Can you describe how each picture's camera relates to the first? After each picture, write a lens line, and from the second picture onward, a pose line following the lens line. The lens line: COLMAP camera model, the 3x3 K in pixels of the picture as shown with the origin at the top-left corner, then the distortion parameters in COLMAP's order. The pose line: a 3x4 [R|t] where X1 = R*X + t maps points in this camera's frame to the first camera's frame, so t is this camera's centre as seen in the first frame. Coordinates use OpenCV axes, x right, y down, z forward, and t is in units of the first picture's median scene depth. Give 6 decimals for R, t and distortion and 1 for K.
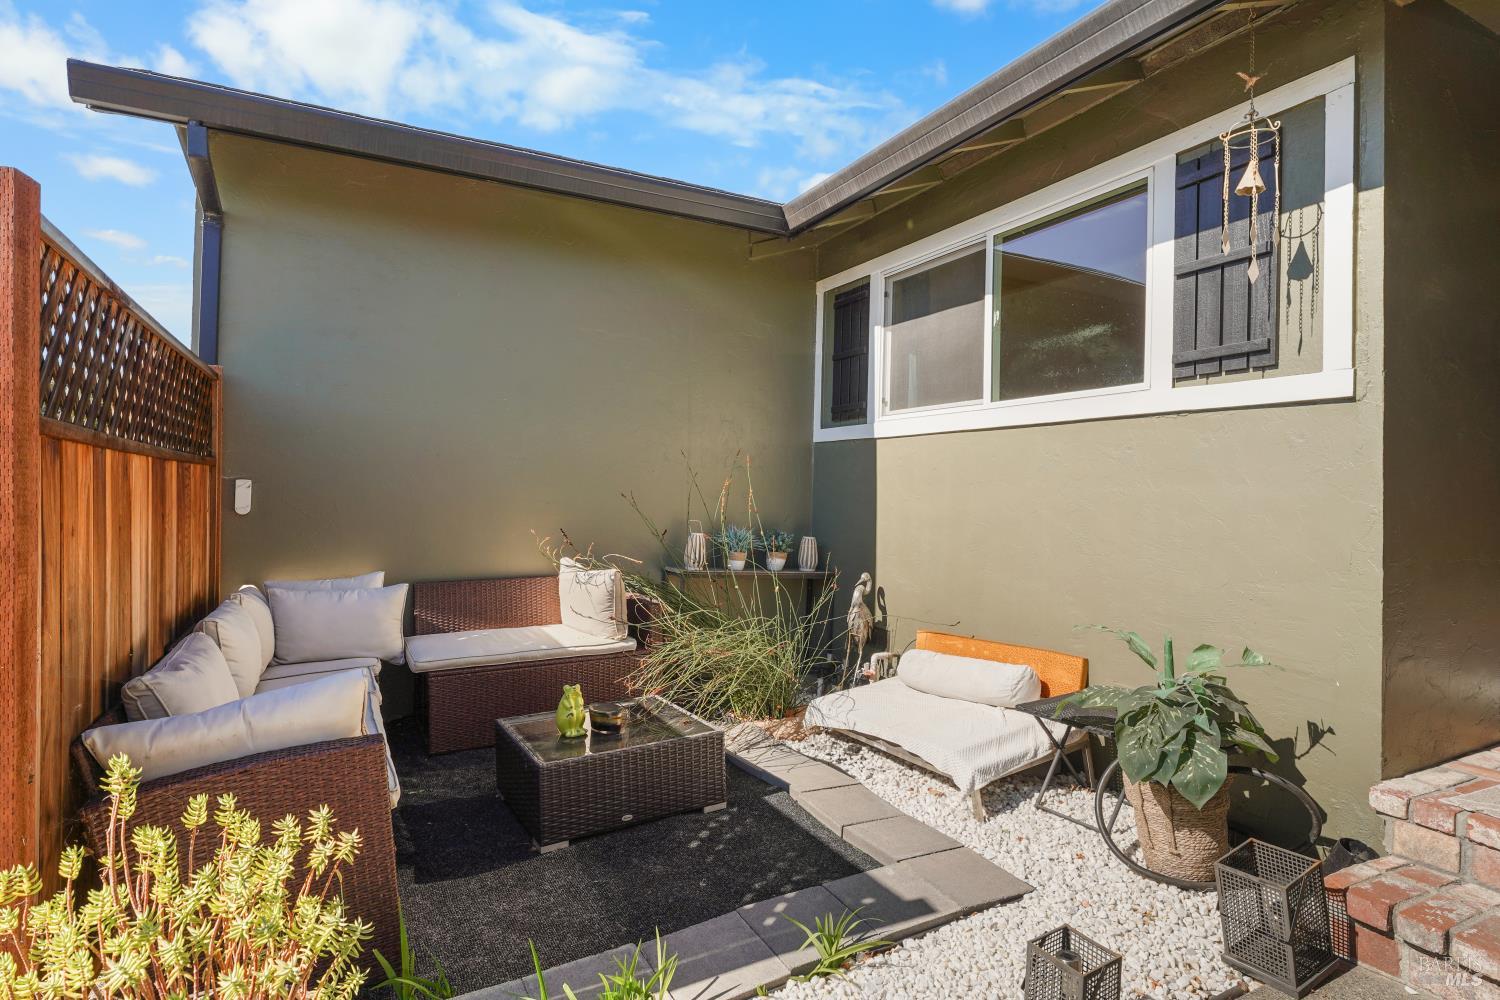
lens RADIAL K [[803.7, 0, 746.4], [0, 803.7, 483.1], [0, 0, 1]] dist [-0.000337, -0.001056]
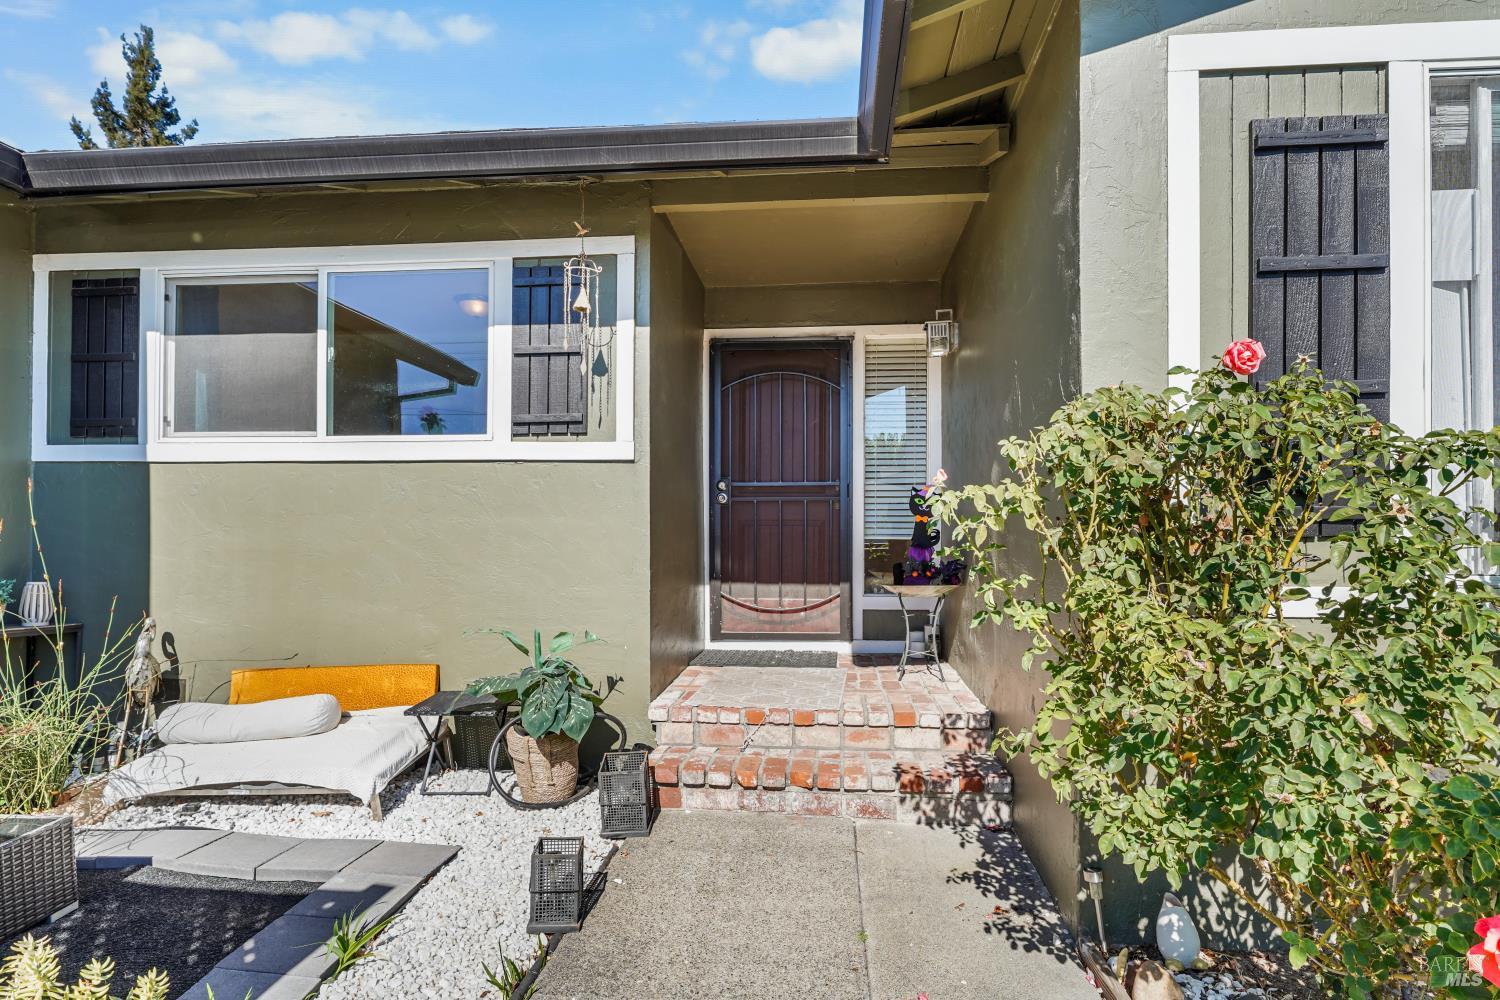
lens RADIAL K [[822.0, 0, 751.4], [0, 822.0, 543.4], [0, 0, 1]] dist [-0.000545, -0.000377]
pose [[0.539039, -0.027246, 0.841840, -0.374306], [-0.004101, 0.999380, 0.034971, -0.003279], [-0.842271, -0.022303, 0.538593, -0.033690]]
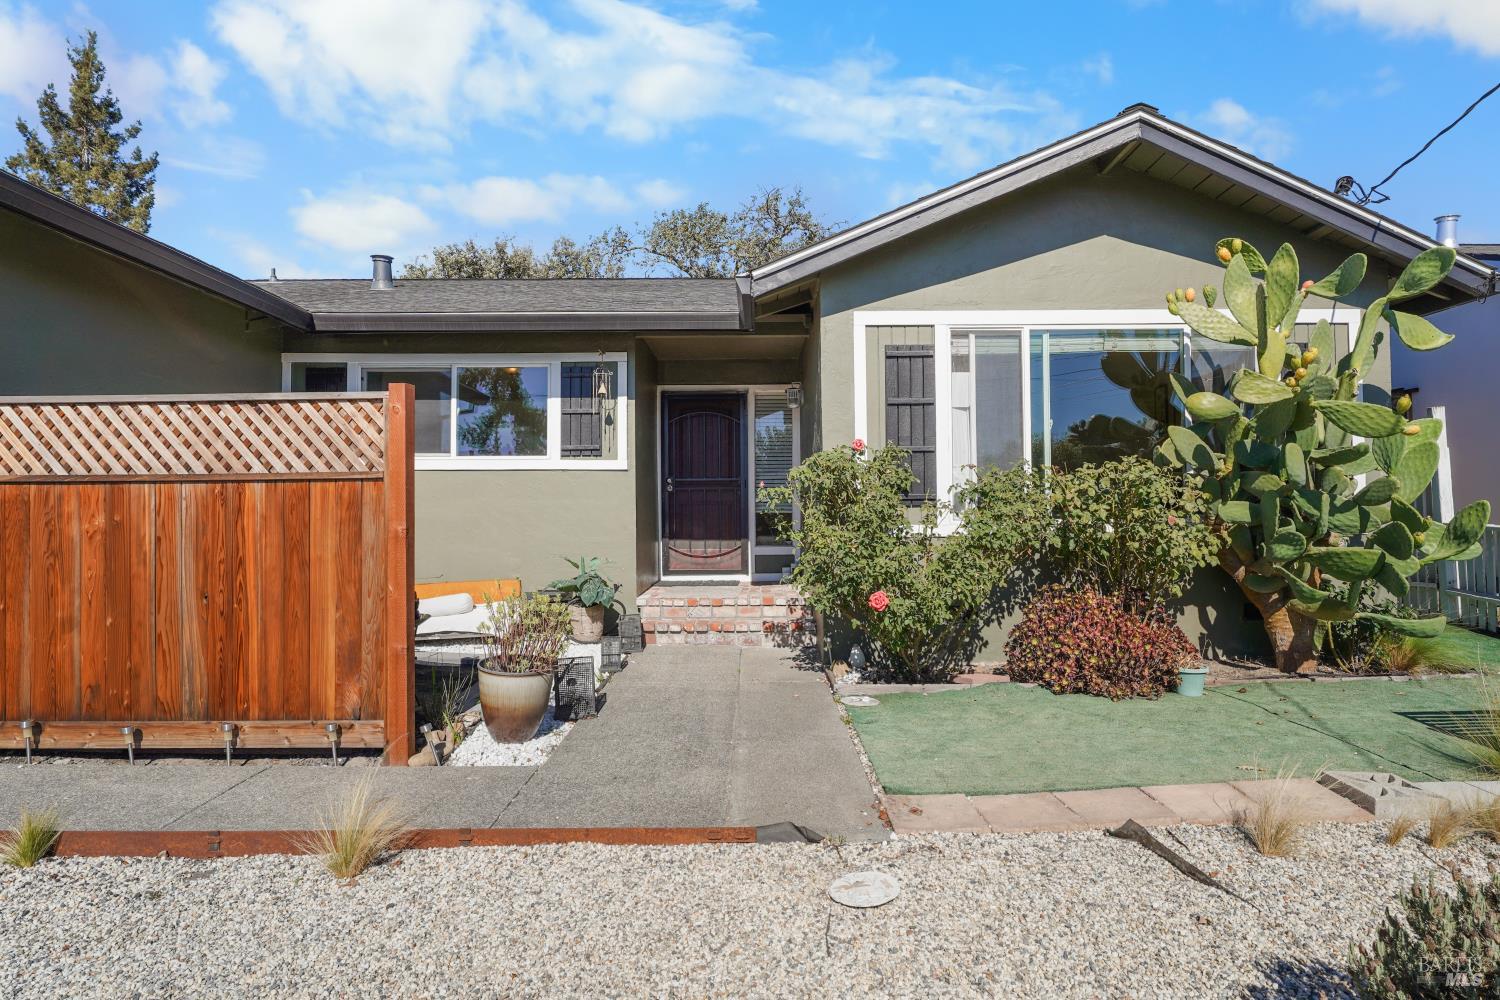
lens RADIAL K [[822.0, 0, 751.4], [0, 822.0, 543.4], [0, 0, 1]] dist [-0.000545, -0.000377]
pose [[0.460860, -0.048545, 0.886144, -1.410967], [-0.000362, 0.998492, 0.054888, -0.003115], [-0.887473, -0.025617, 0.460148, -0.652142]]
